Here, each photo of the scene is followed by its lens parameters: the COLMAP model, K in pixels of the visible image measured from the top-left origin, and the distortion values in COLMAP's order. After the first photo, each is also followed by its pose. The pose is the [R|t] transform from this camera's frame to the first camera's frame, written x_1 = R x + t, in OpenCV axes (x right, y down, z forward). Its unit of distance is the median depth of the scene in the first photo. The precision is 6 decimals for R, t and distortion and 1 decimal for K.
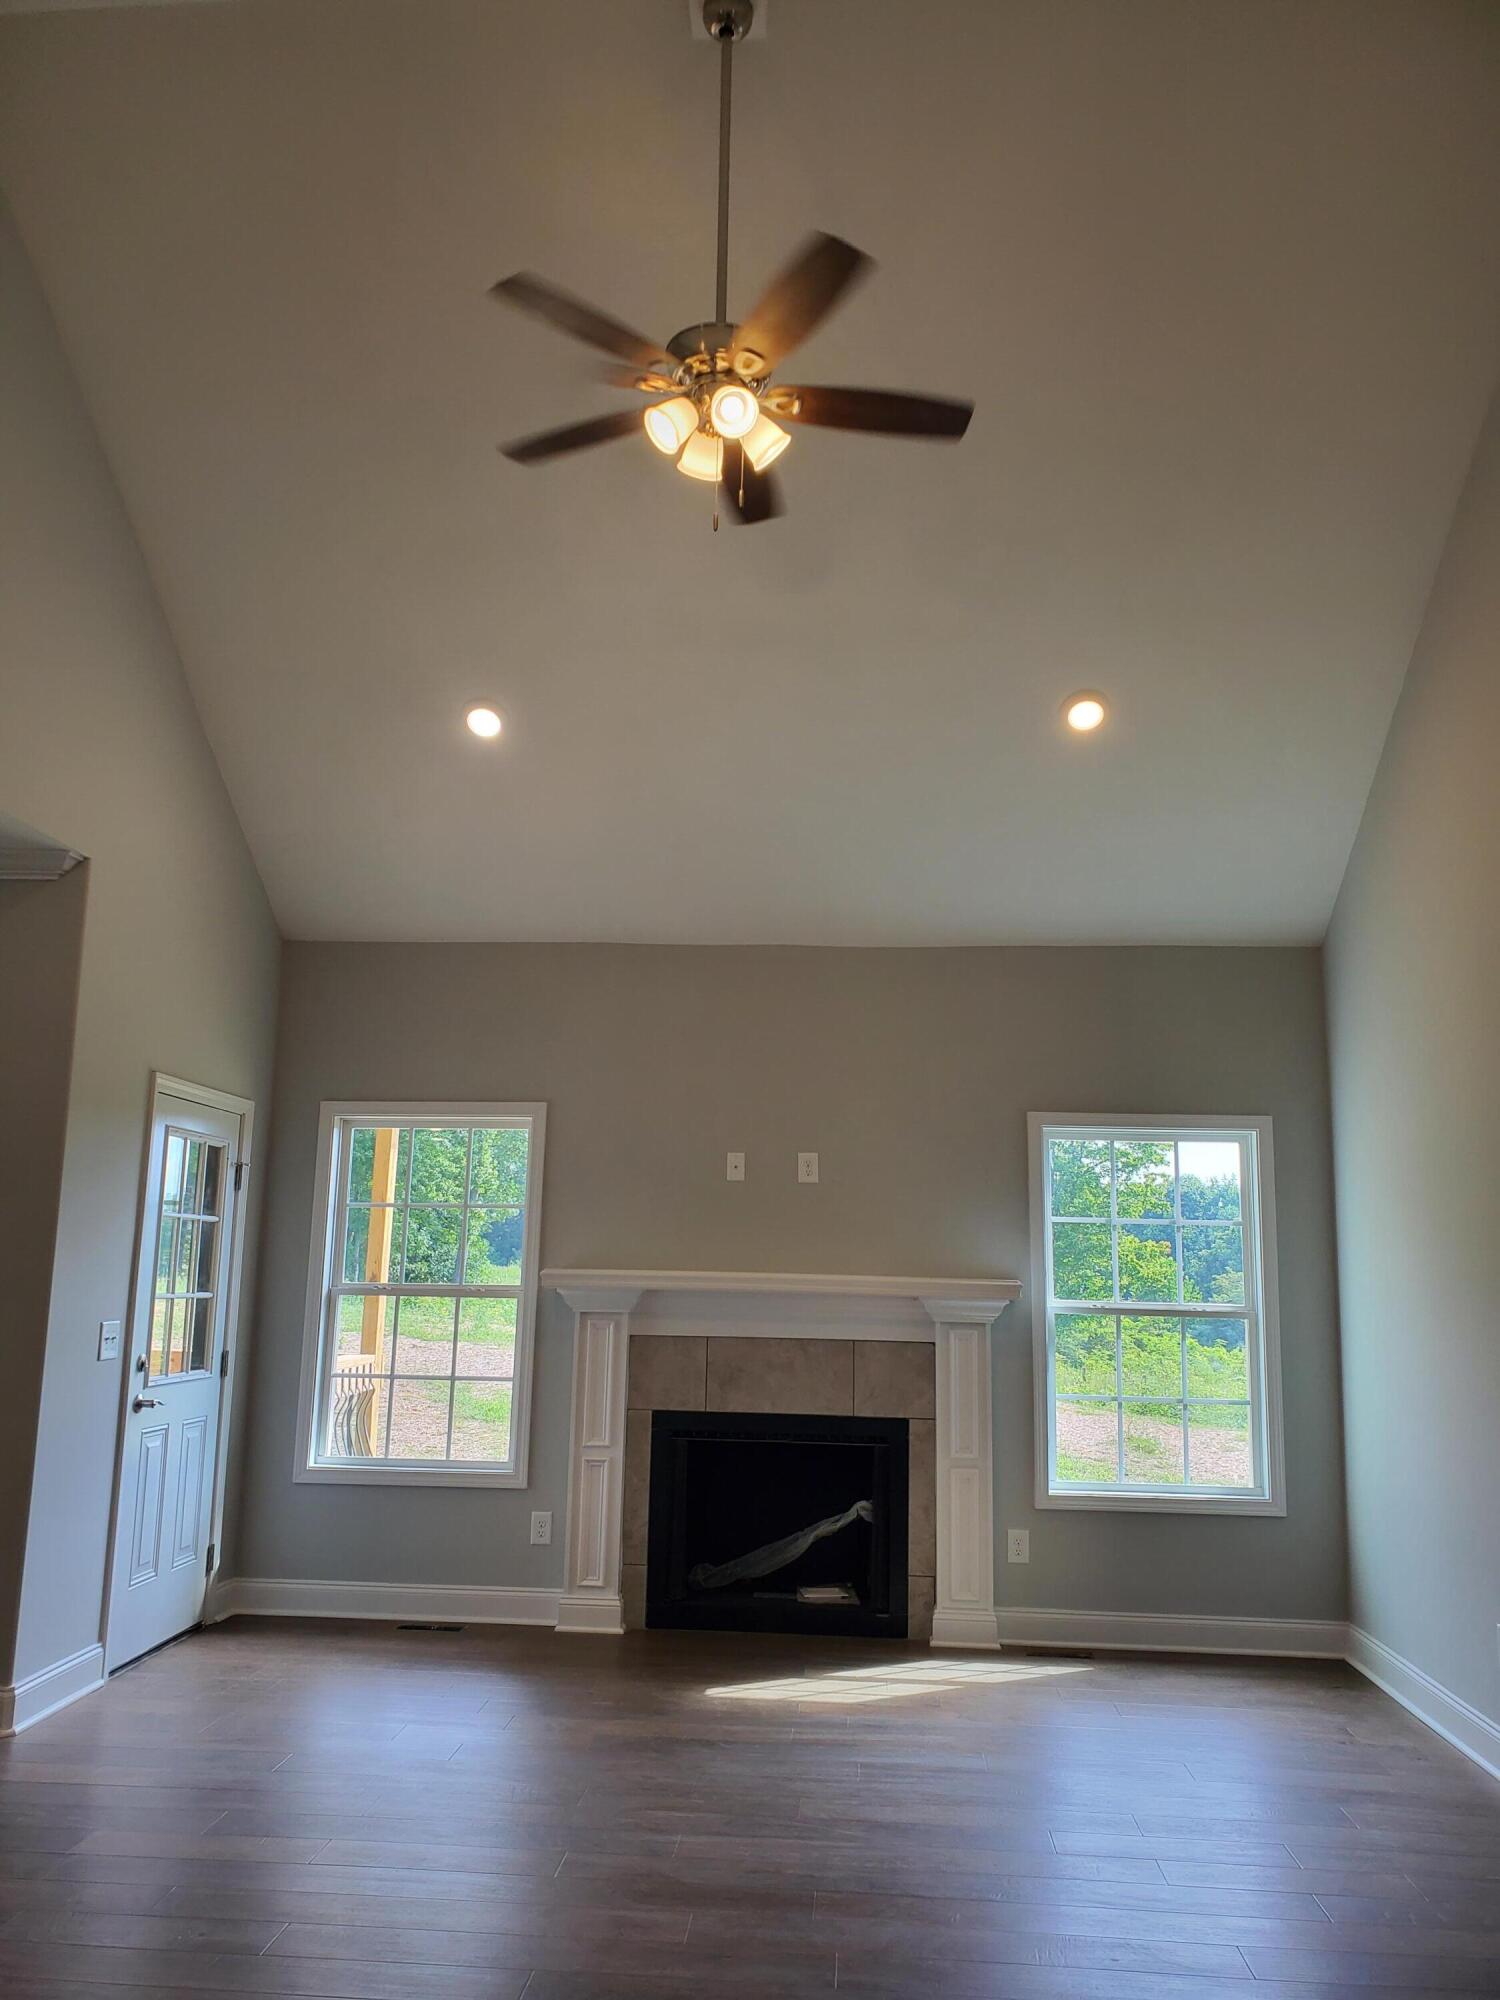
lens RADIAL K [[1544.6, 0, 743.7], [0, 1544.6, 1002.0], [0, 0, 1]] dist [0.032296, -0.034627]
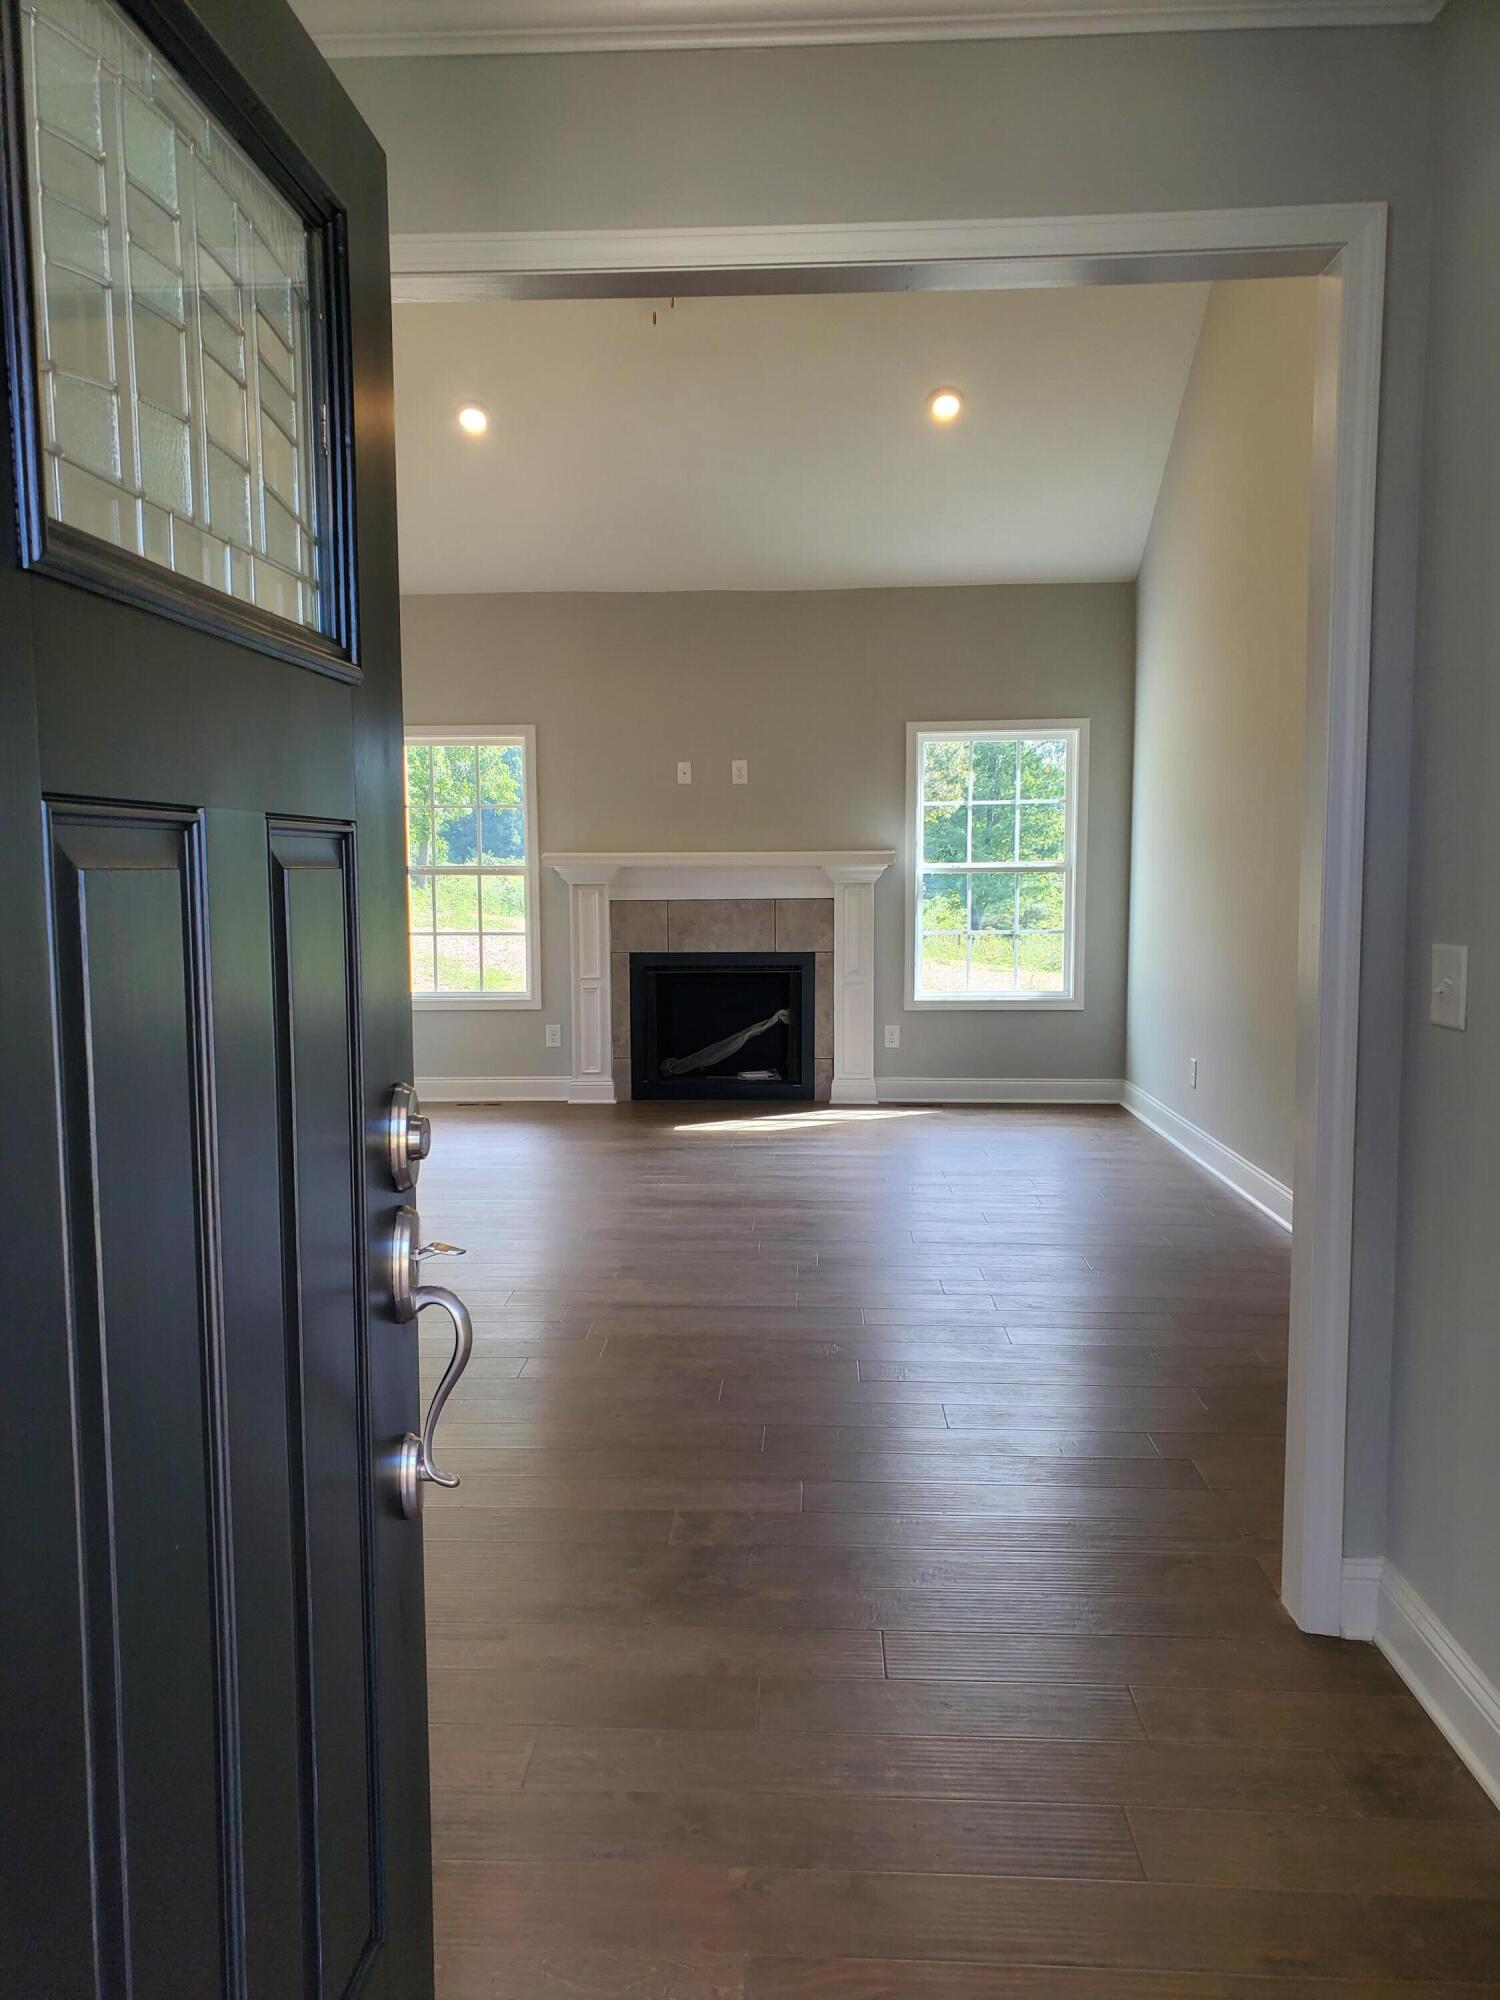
lens RADIAL K [[1544.6, 0, 710.8], [0, 1544.6, 1003.4], [0, 0, 1]] dist [0.032296, -0.034627]
pose [[0.999442, -0.032739, 0.006593, 0.003212], [0.029890, 0.964958, 0.260697, -0.047925], [-0.014897, -0.260355, 0.965398, -0.338627]]
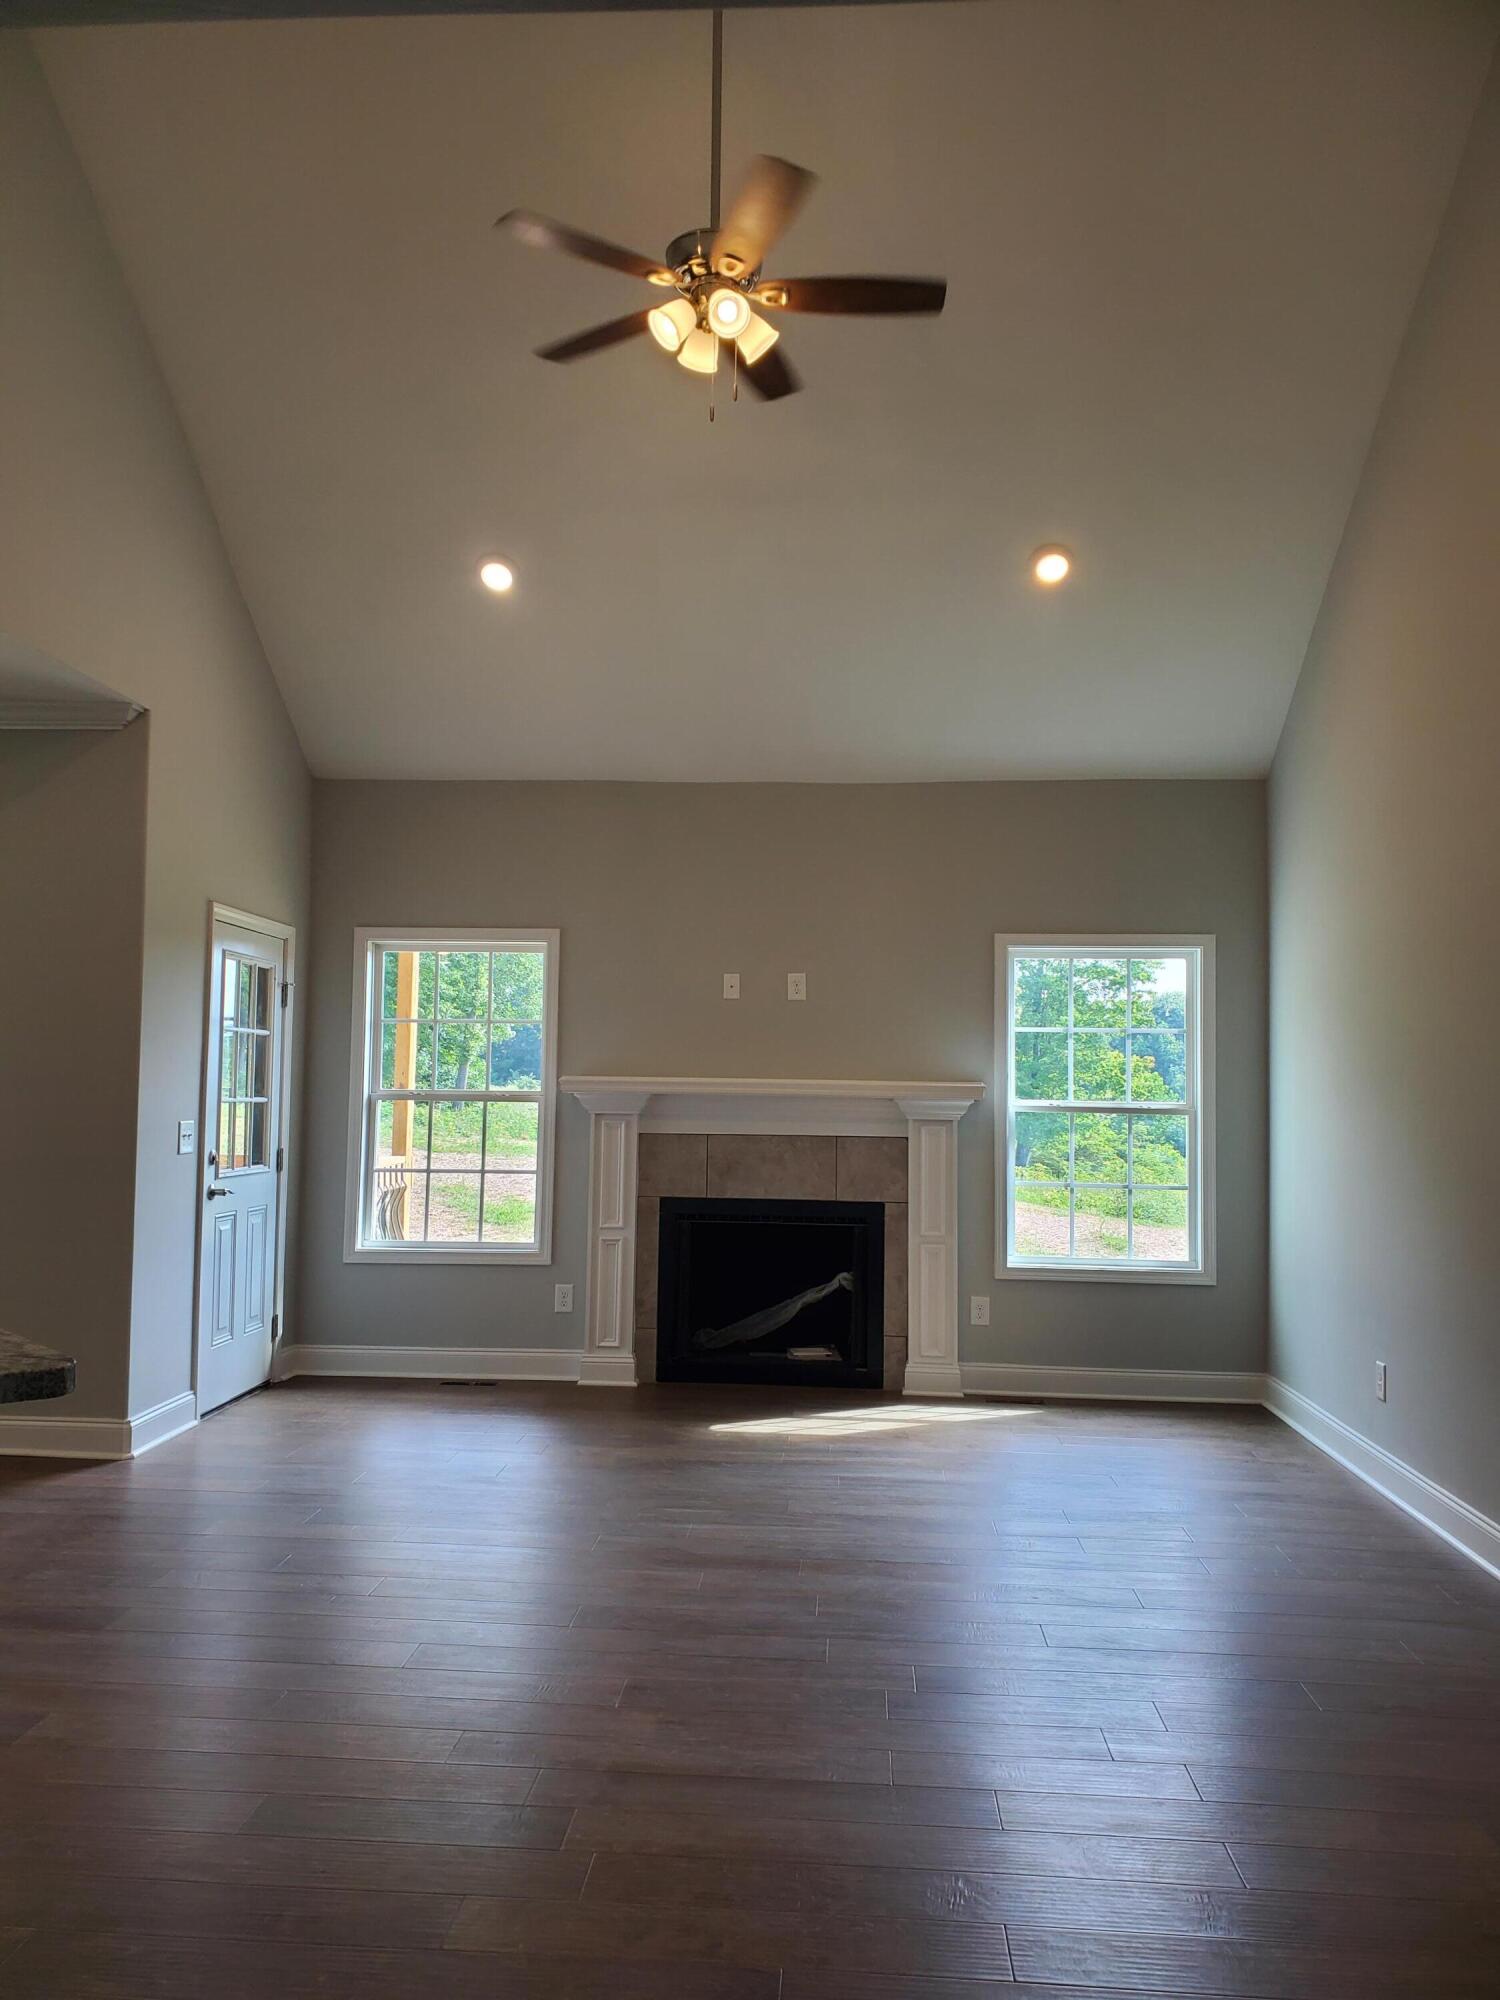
lens RADIAL K [[1544.6, 0, 751.7], [0, 1544.6, 990.7], [0, 0, 1]] dist [0.032296, -0.034627]
pose [[0.999927, -0.005698, 0.010697, -0.002888], [0.004499, 0.994036, 0.108962, -0.010347], [-0.011254, -0.108906, 0.993988, -0.111237]]
